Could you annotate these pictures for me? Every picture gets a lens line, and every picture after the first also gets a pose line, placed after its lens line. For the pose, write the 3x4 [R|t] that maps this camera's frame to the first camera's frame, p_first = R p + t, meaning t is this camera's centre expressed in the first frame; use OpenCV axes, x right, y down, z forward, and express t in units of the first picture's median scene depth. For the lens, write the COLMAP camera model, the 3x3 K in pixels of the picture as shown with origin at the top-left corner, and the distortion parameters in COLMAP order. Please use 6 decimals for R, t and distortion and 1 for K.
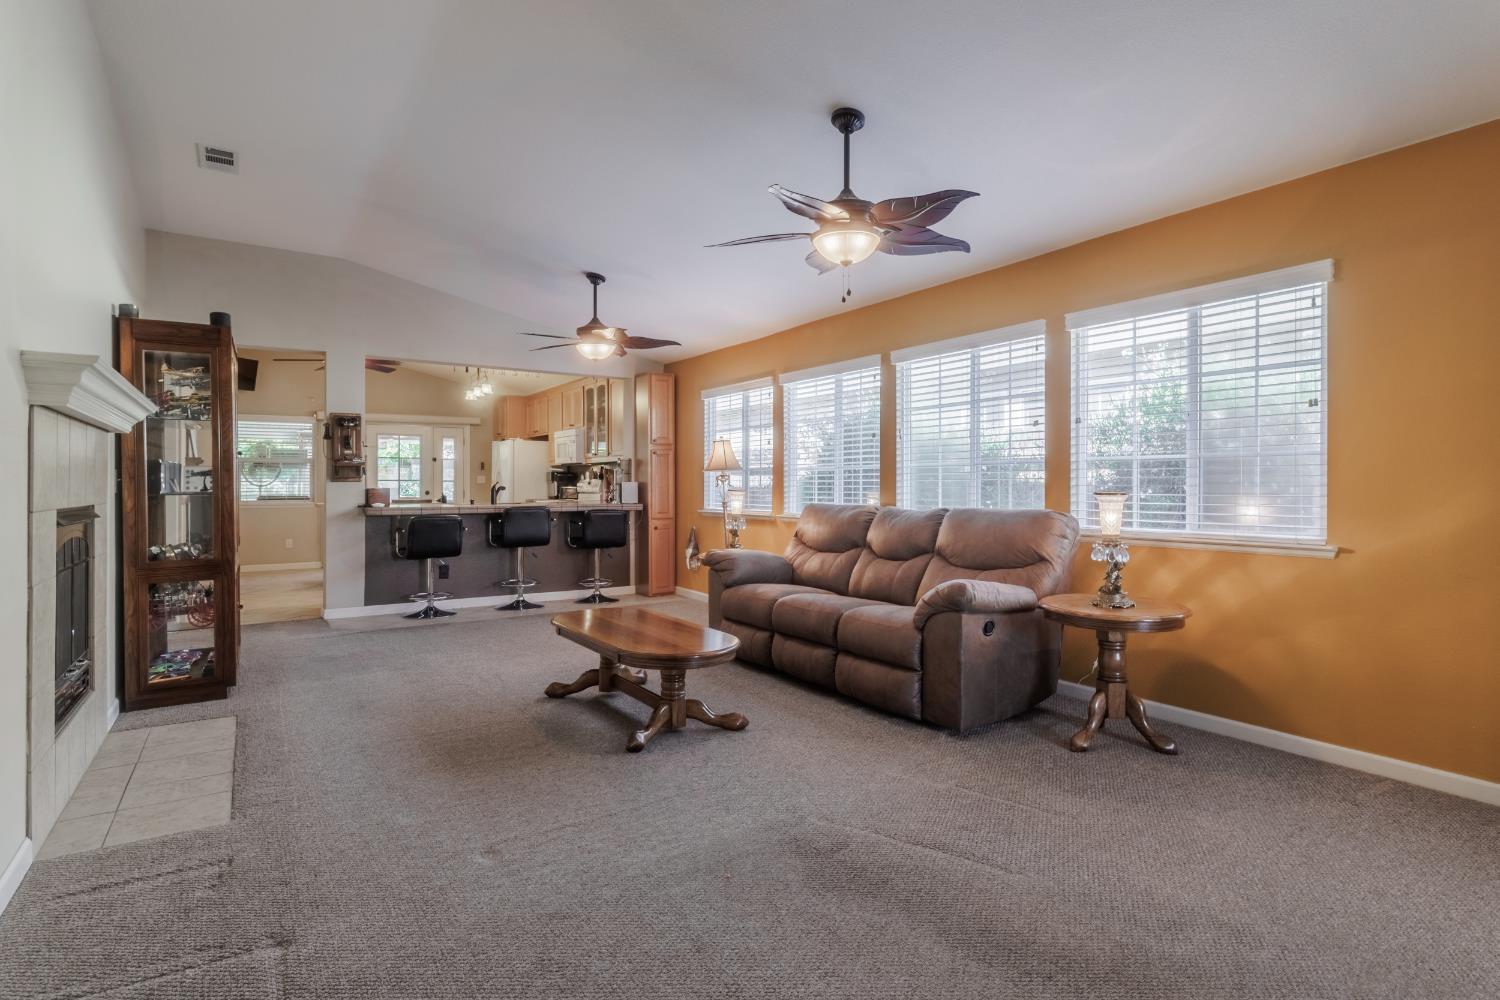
lens RADIAL K [[796.1, 0, 781.6], [0, 796.1, 475.4], [0, 0, 1]] dist [0.002494, -0.002852]
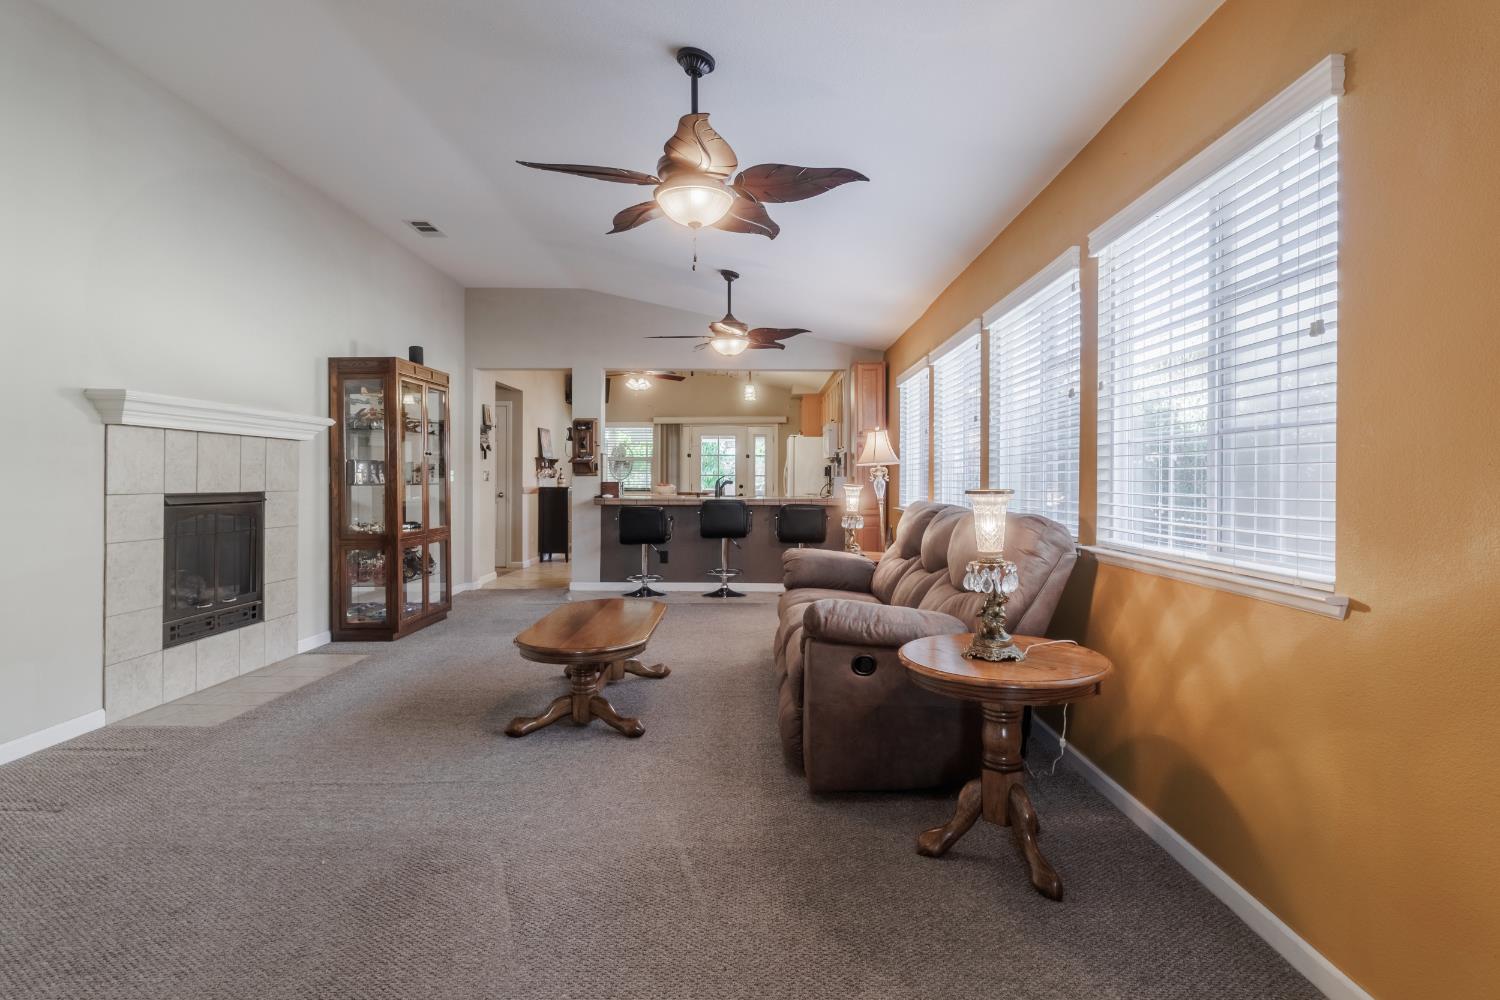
lens RADIAL K [[796.1, 0, 734.3], [0, 796.1, 470.0], [0, 0, 1]] dist [0.002494, -0.002852]
pose [[0.815194, -0.004579, -0.579169, 0.468026], [0.003965, 0.999989, -0.002326, 0.003601], [0.579174, -0.000400, 0.815204, 0.234010]]
